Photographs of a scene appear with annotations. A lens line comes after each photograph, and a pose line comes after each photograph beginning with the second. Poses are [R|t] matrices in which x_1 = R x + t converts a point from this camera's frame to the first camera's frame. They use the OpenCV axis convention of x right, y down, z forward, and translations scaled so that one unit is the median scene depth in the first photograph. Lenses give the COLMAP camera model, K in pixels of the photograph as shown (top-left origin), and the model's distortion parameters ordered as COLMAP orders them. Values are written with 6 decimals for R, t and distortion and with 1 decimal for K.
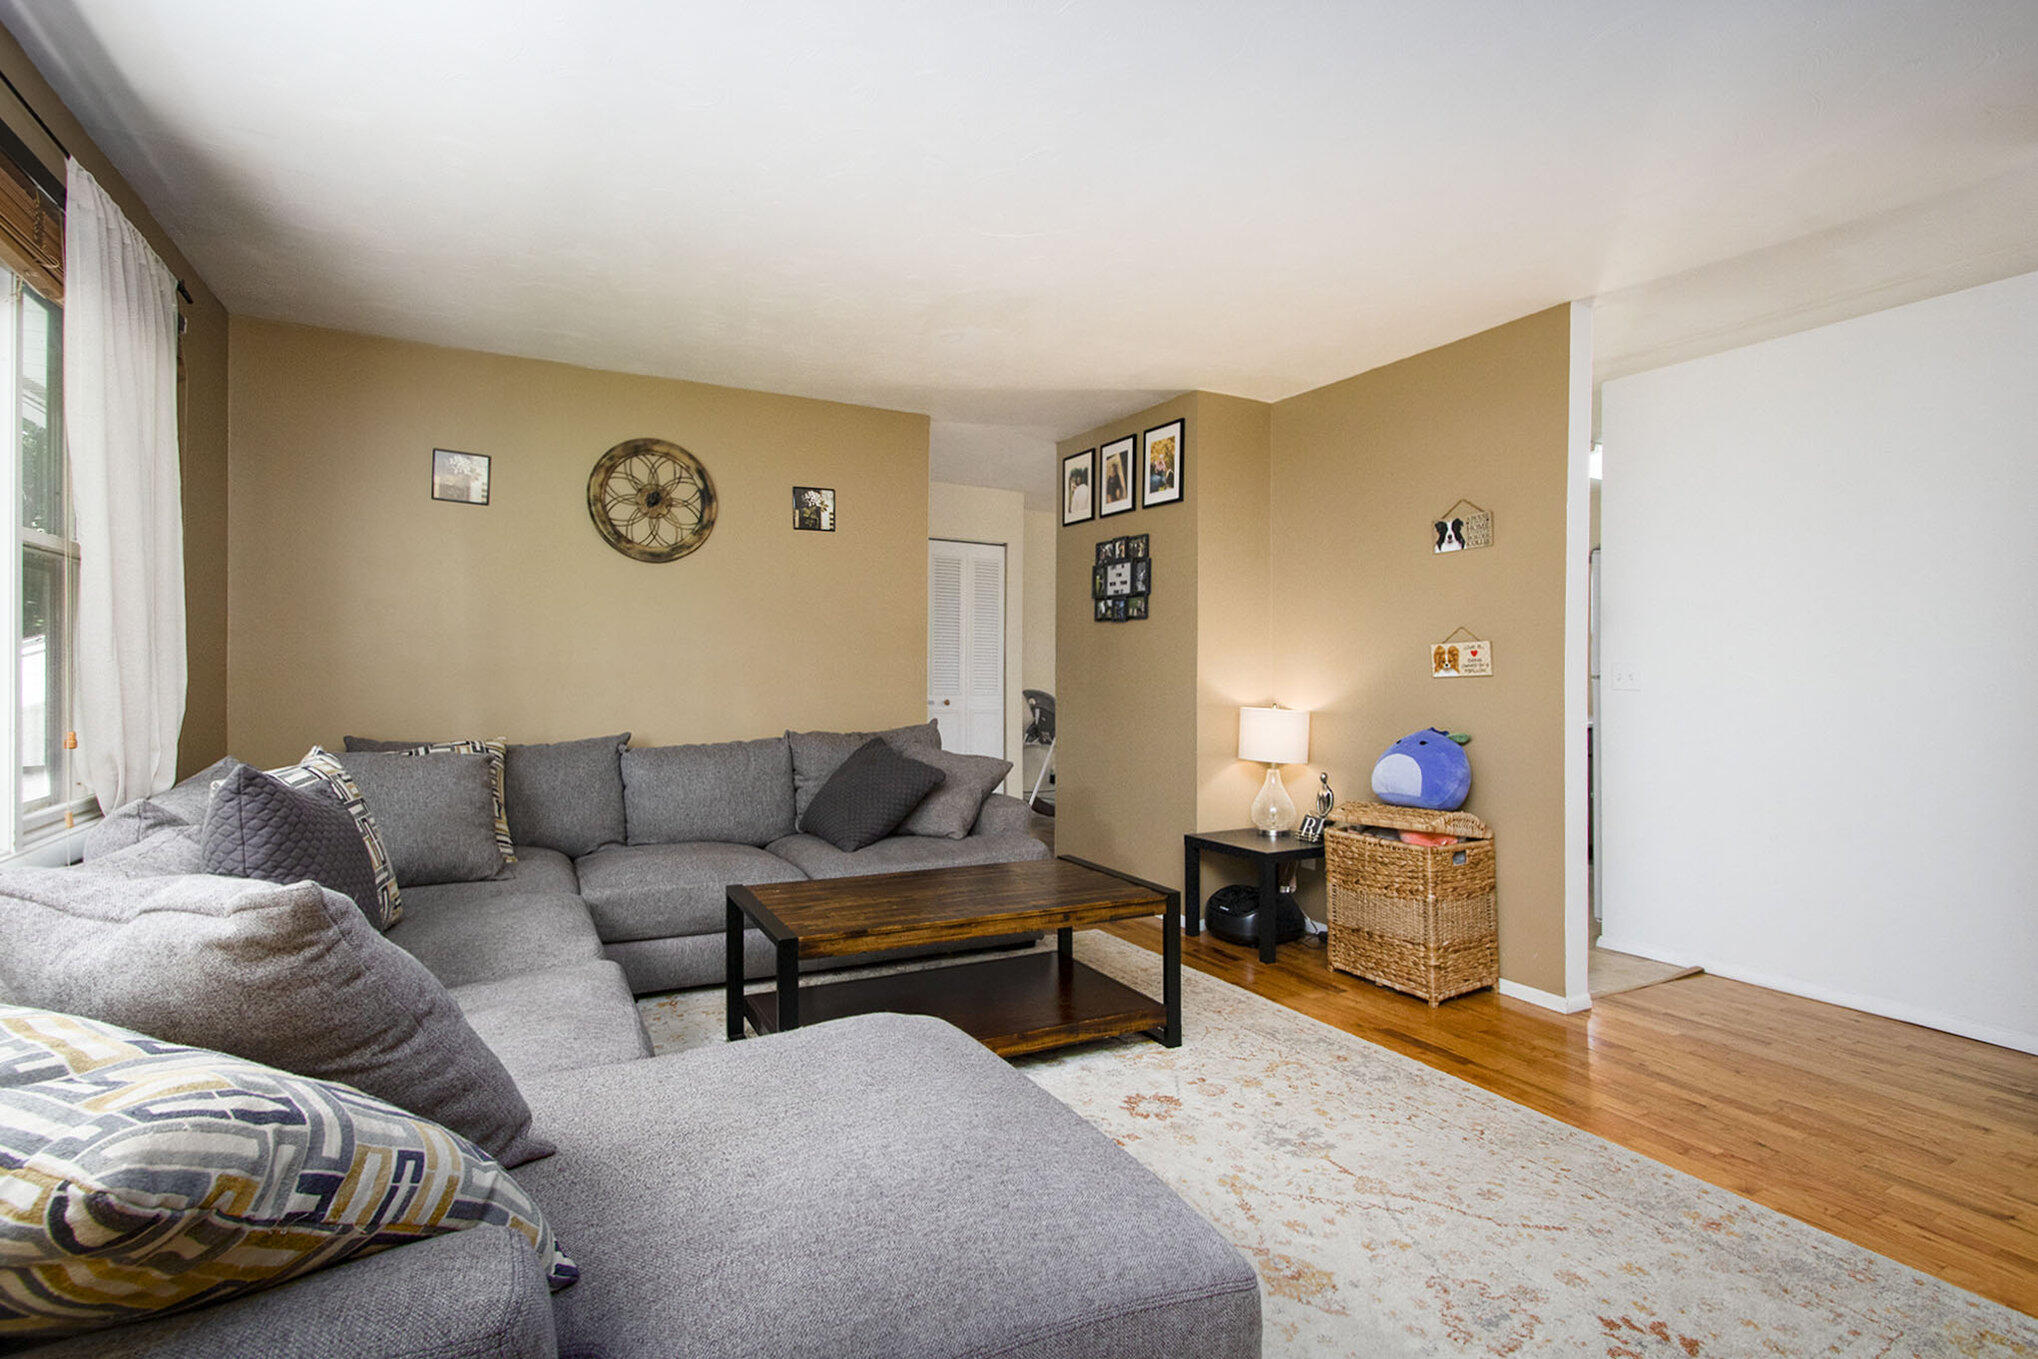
lens RADIAL K [[944.6, 0, 1003.8], [0, 944.6, 679.8], [0, 0, 1]] dist [-0.012285, 0.000811]
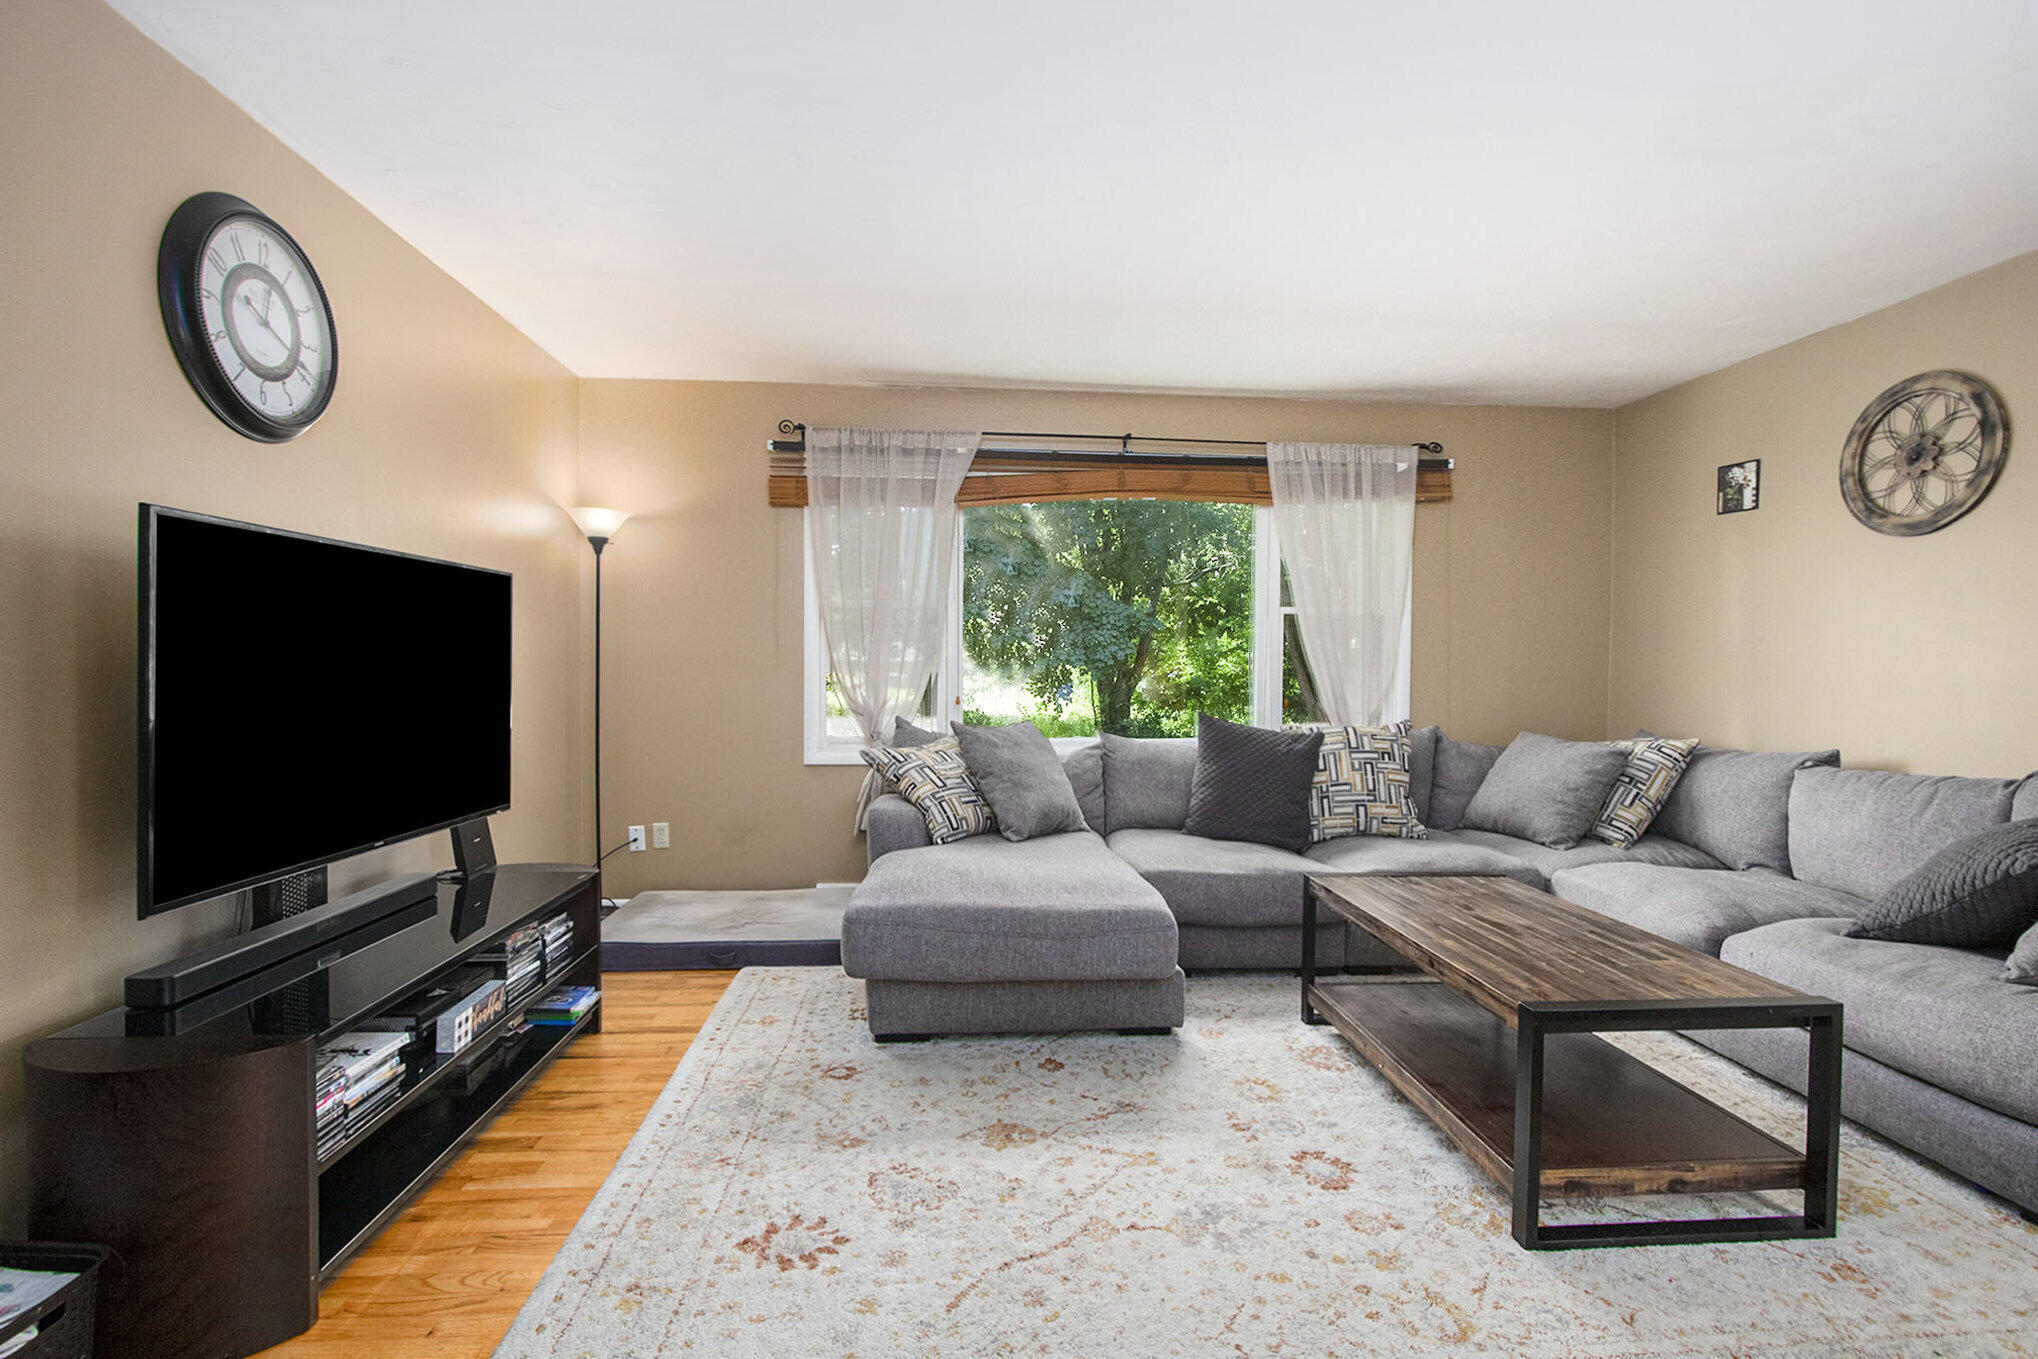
lens RADIAL K [[944.6, 0, 1007.0], [0, 944.6, 669.9], [0, 0, 1]] dist [-0.012285, 0.000811]
pose [[-0.409637, -0.010114, -0.912193, 0.635159], [-0.023569, 0.999722, -0.000500, 0.002999], [0.911944, 0.021295, -0.409762, 0.647311]]
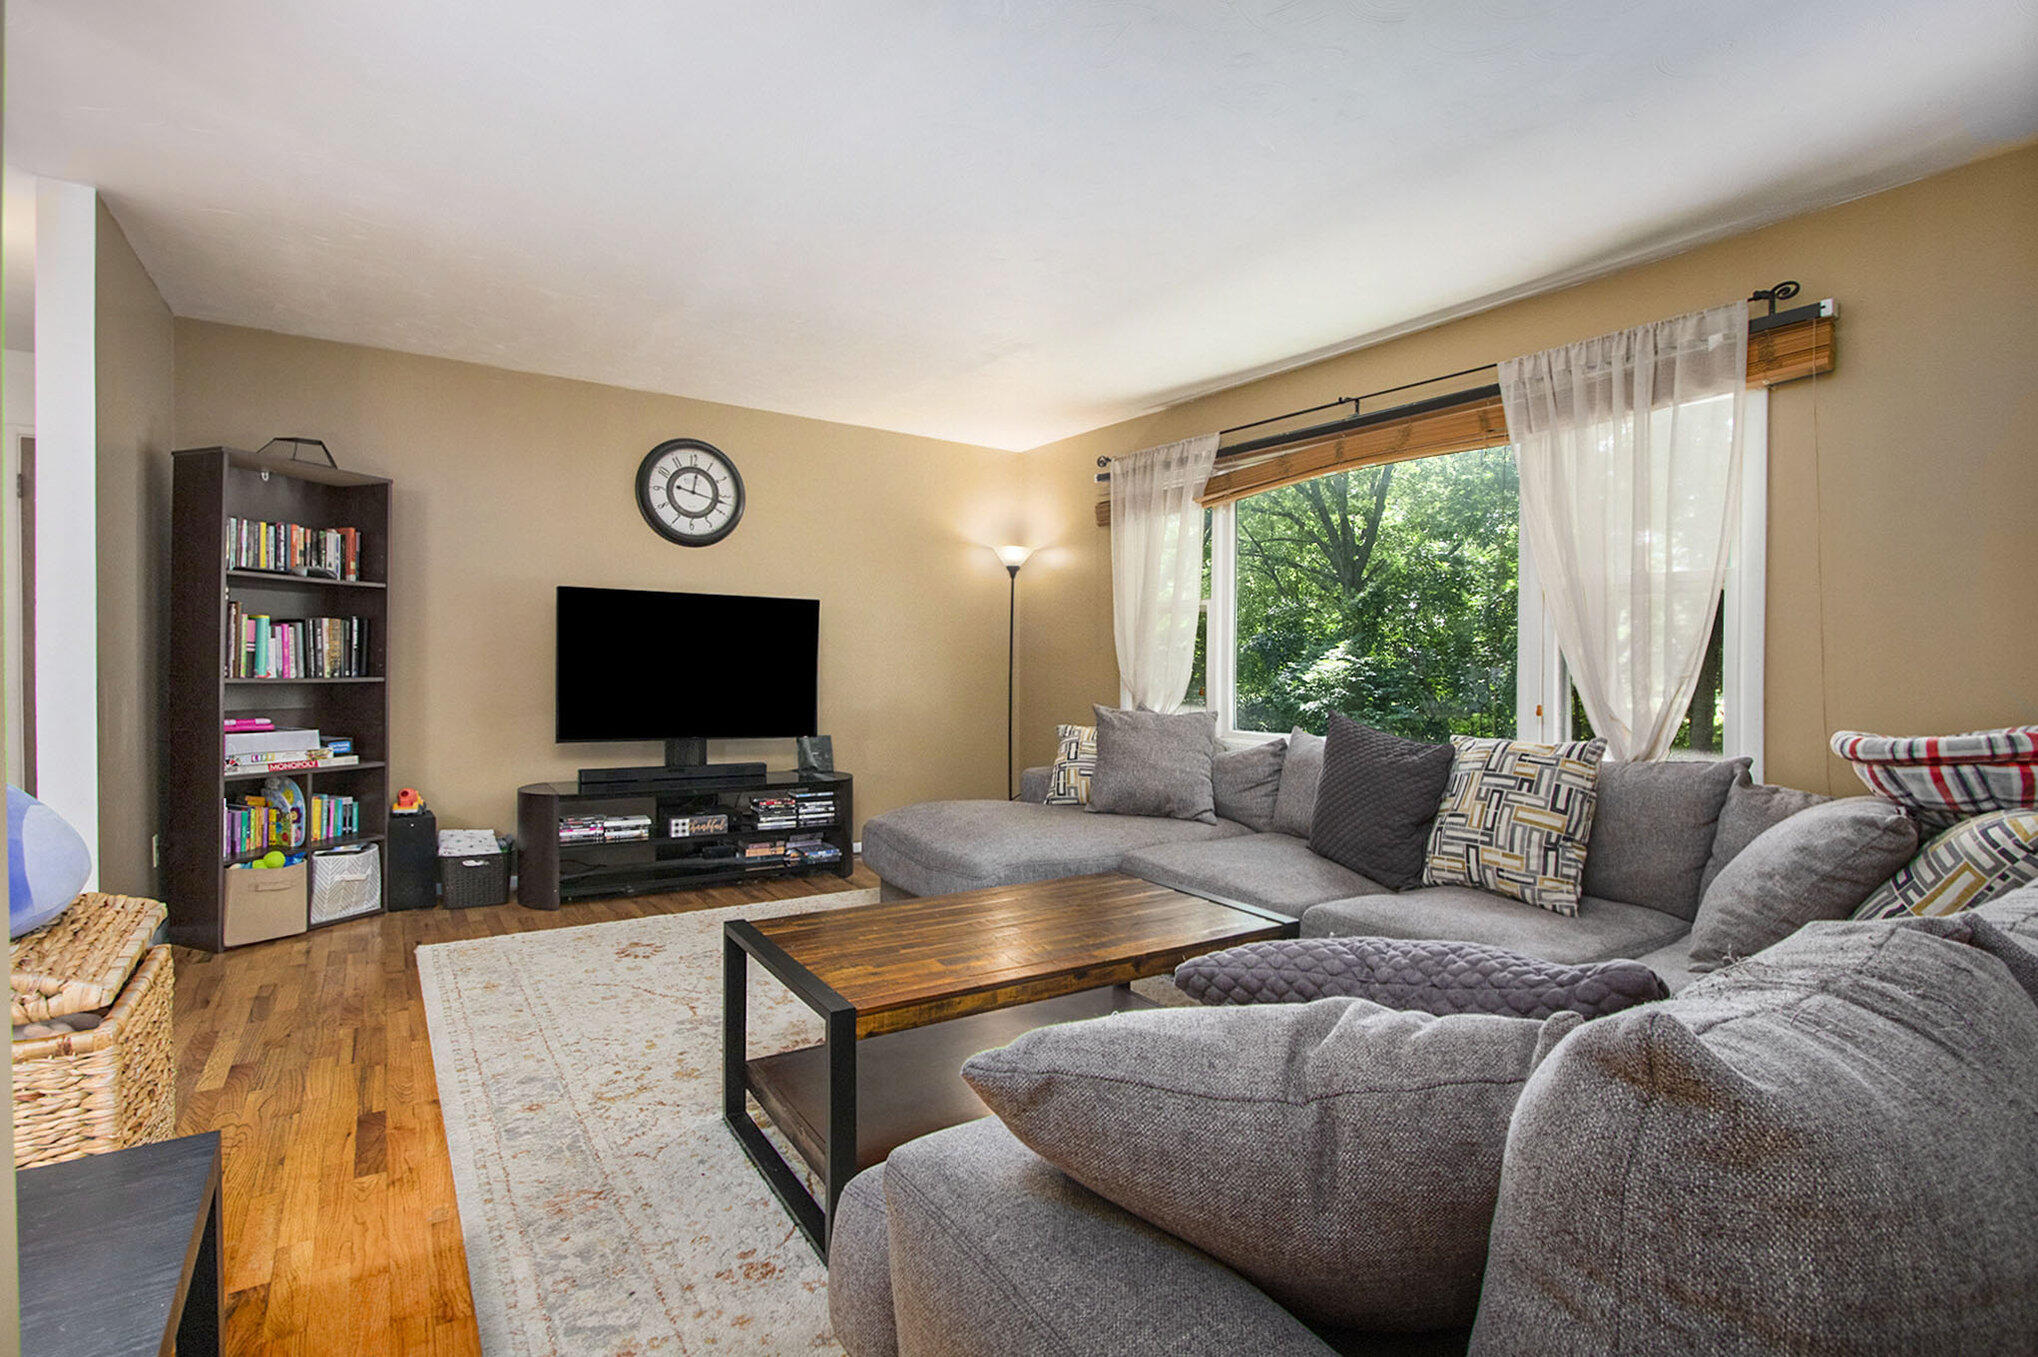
lens RADIAL K [[944.6, 0, 1016.7], [0, 944.6, 672.4], [0, 0, 1]] dist [-0.012285, 0.000811]
pose [[-0.995172, -0.027513, -0.094216, 0.020189], [-0.029921, 0.999258, 0.024232, -0.004192], [0.093479, 0.026934, -0.995257, 1.243599]]
